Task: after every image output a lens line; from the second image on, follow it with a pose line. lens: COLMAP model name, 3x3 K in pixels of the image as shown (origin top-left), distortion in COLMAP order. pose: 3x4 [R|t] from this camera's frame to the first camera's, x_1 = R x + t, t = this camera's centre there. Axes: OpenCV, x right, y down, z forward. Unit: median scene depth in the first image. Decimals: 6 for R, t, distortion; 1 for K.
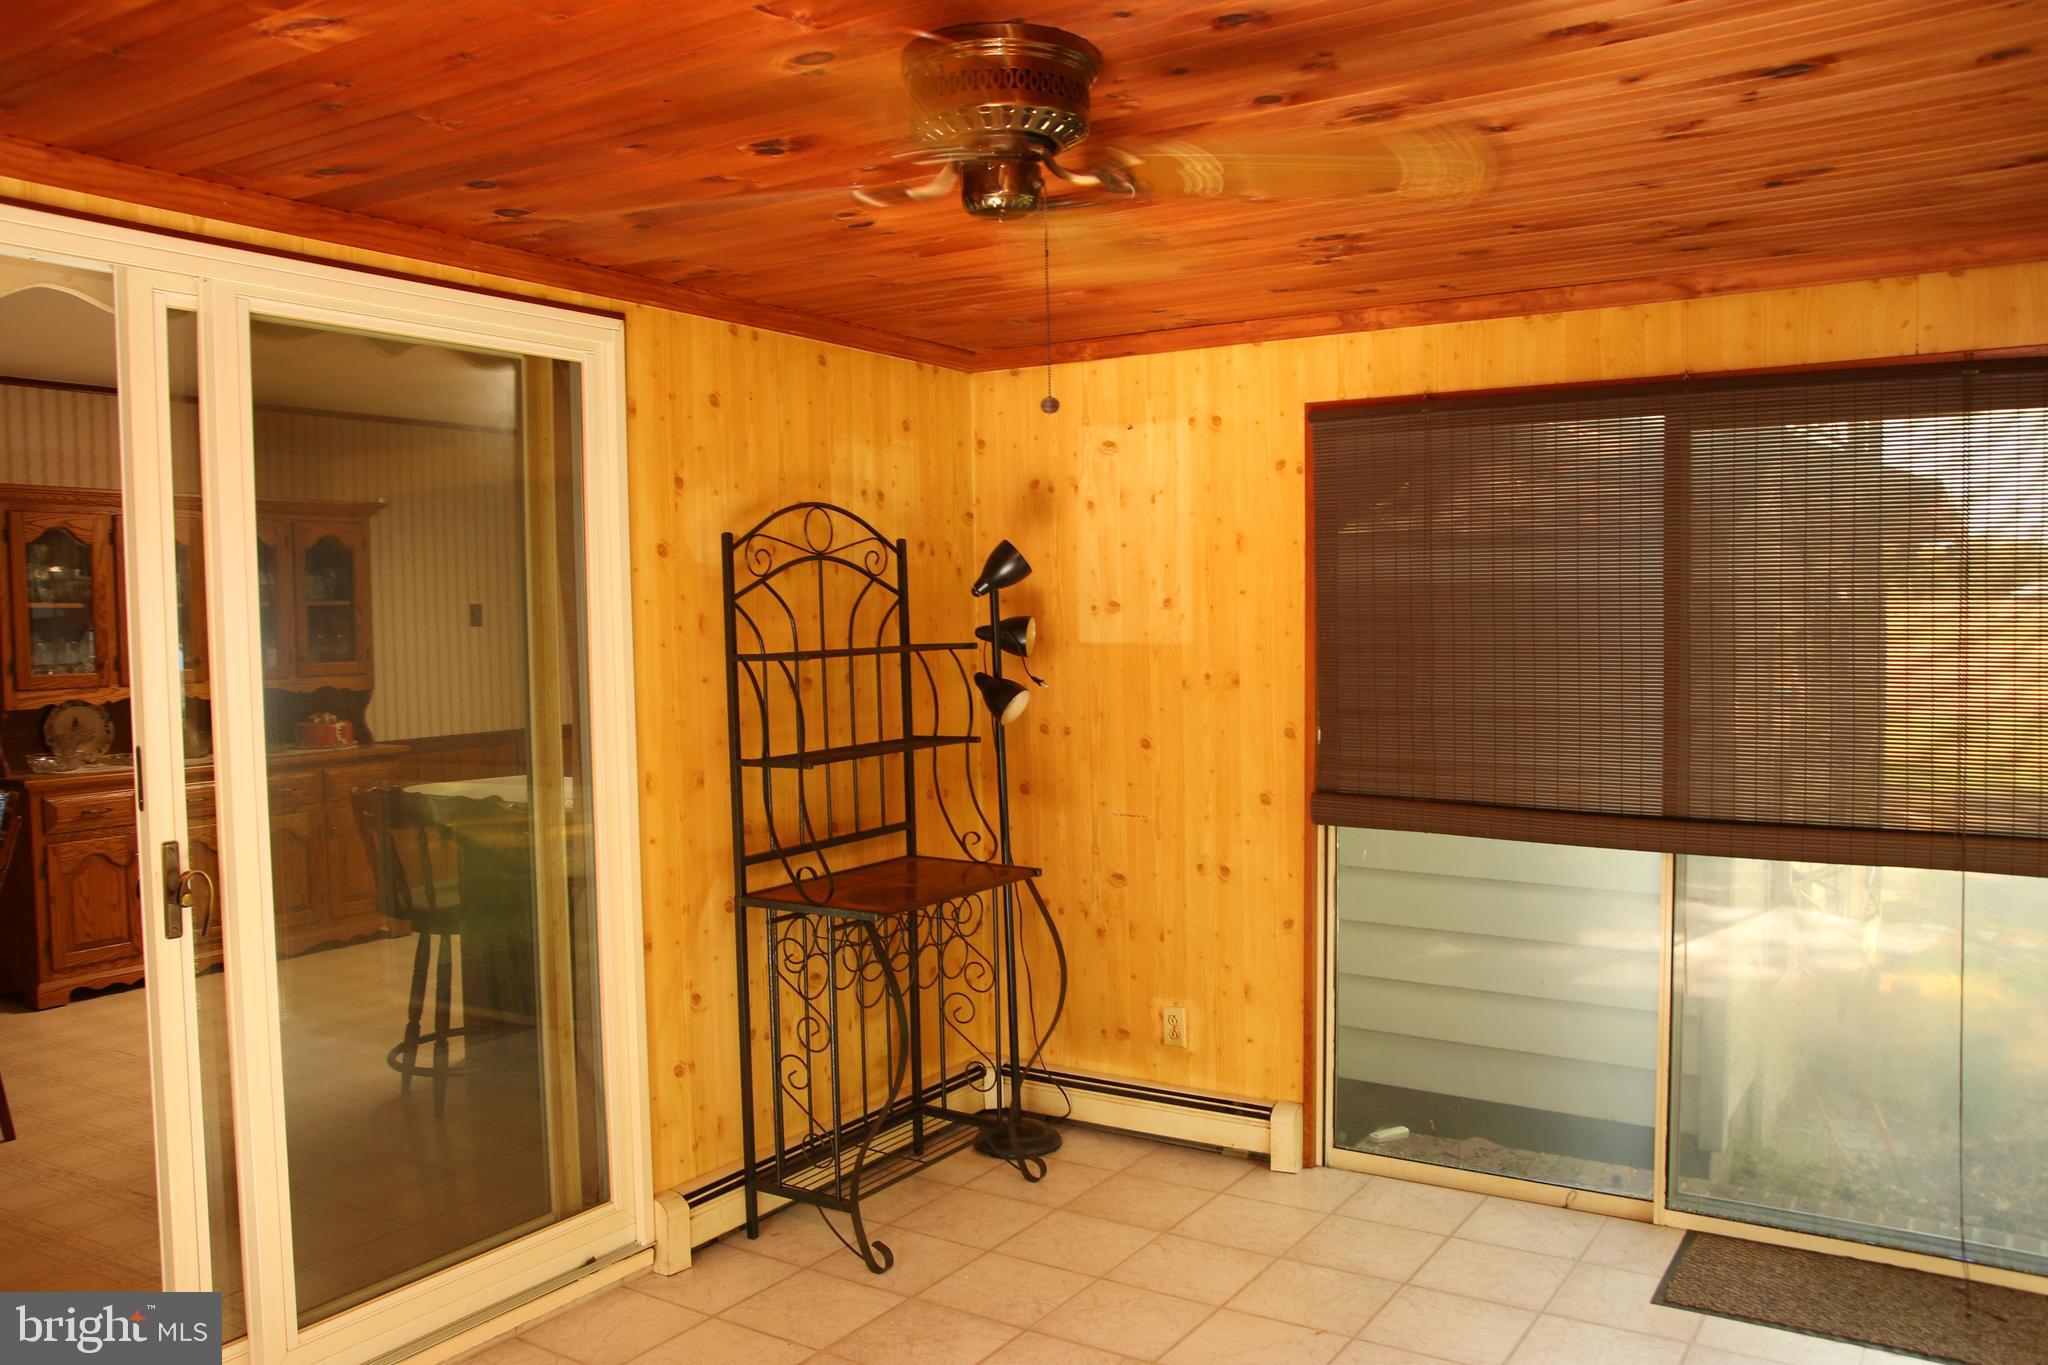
lens RADIAL K [[1601.2, 0, 1015.1], [0, 1601.2, 686.1], [0, 0, 1]] dist [-0.115450, 0.101508]
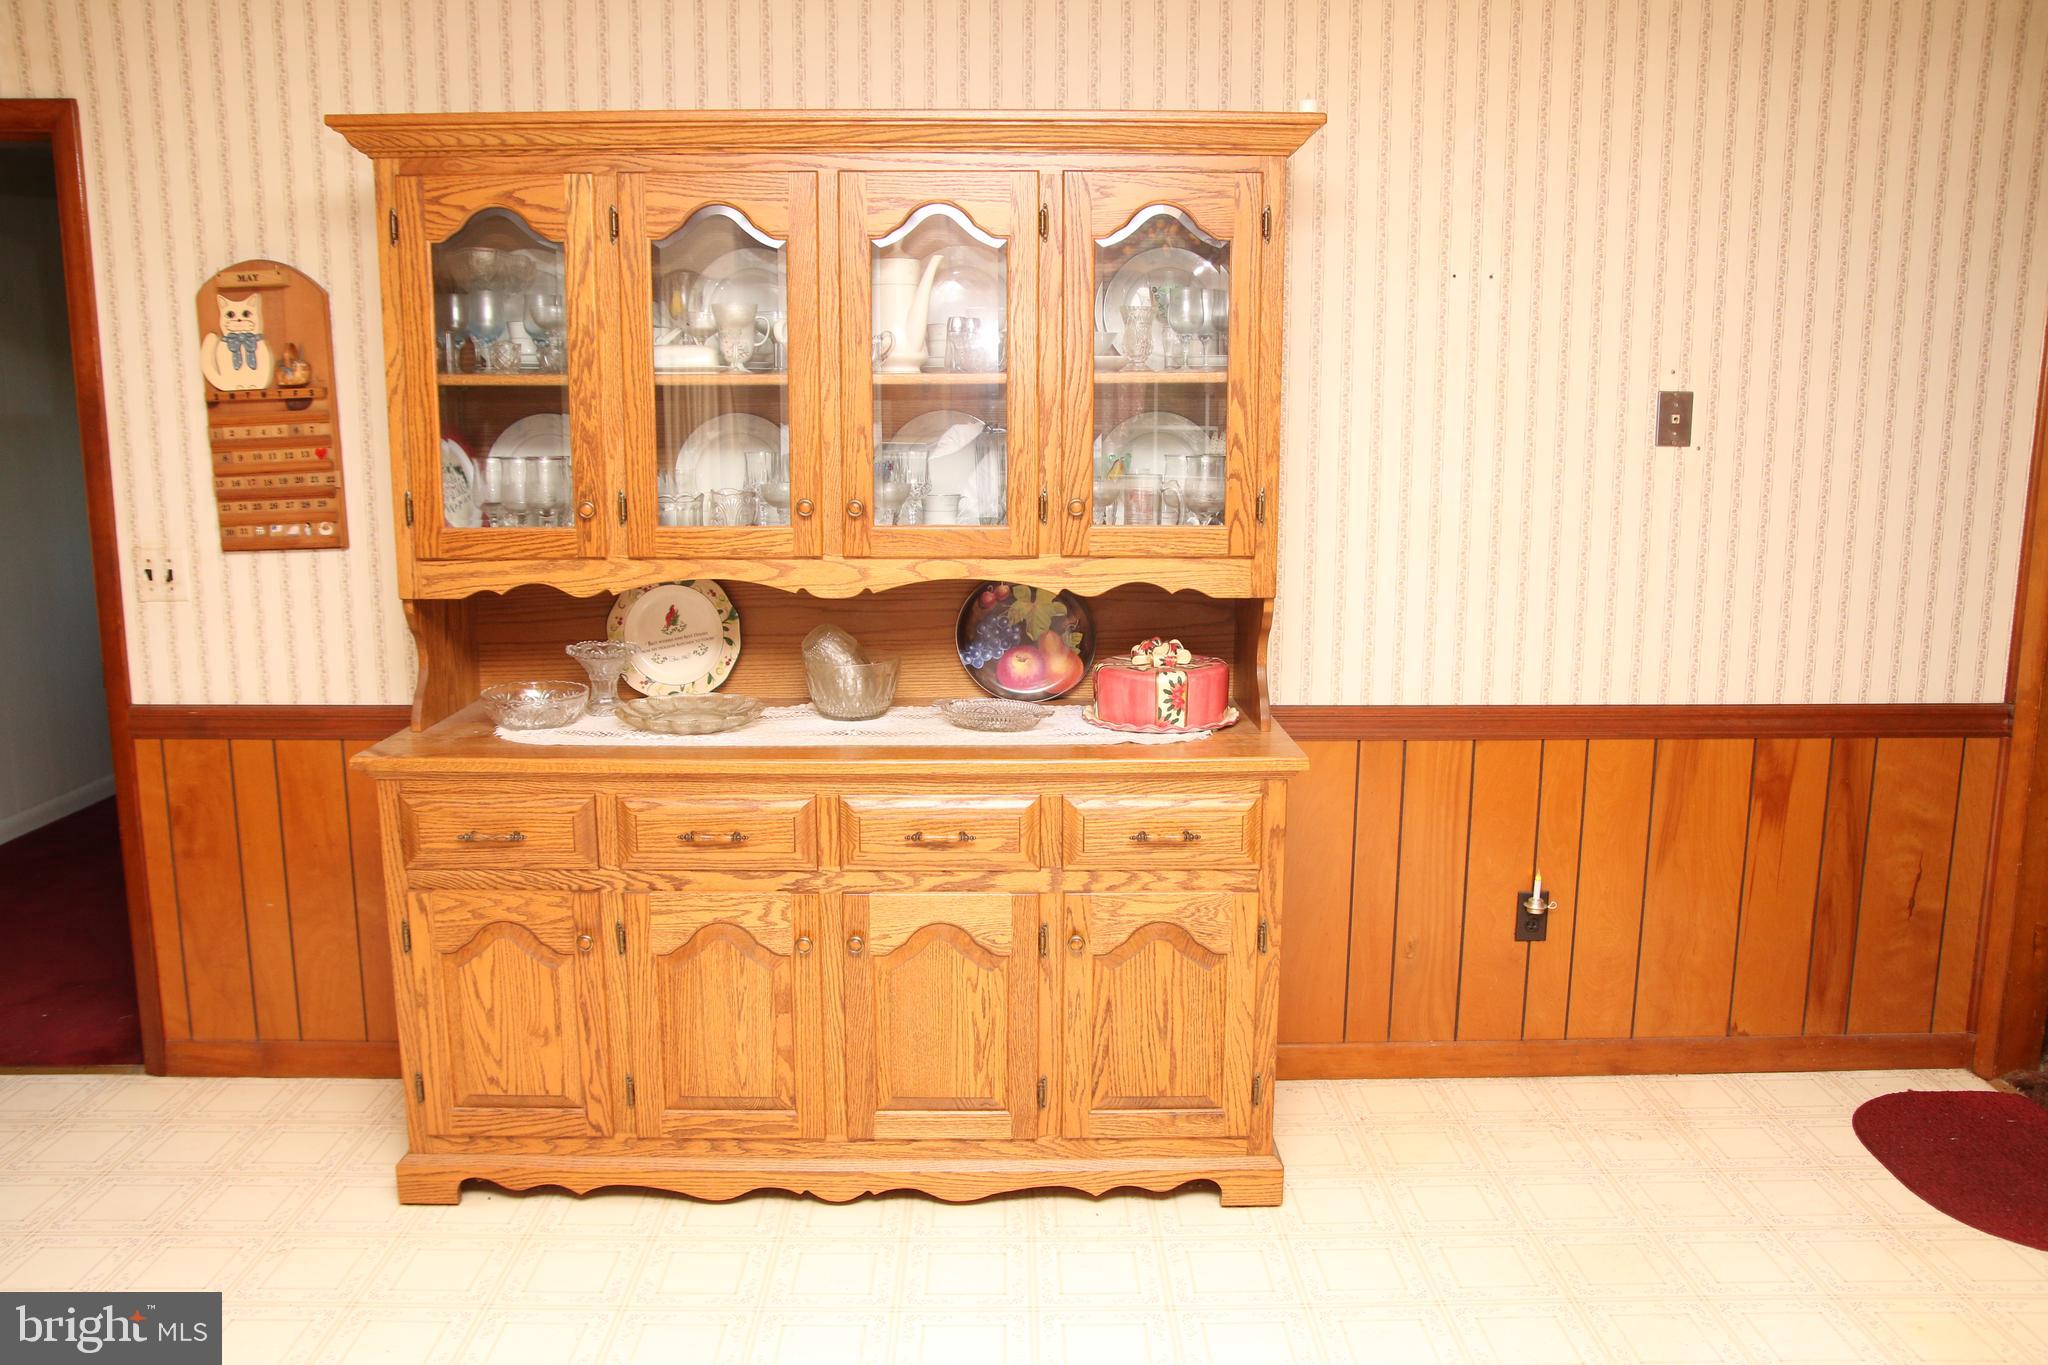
lens RADIAL K [[1601.2, 0, 1032.1], [0, 1601.2, 689.5], [0, 0, 1]] dist [-0.115450, 0.101508]
pose [[0.559005, 0.159140, -0.813749, -0.125568], [-0.051011, 0.986150, 0.157814, -0.041878], [0.827594, -0.046709, 0.559381, 0.844522]]
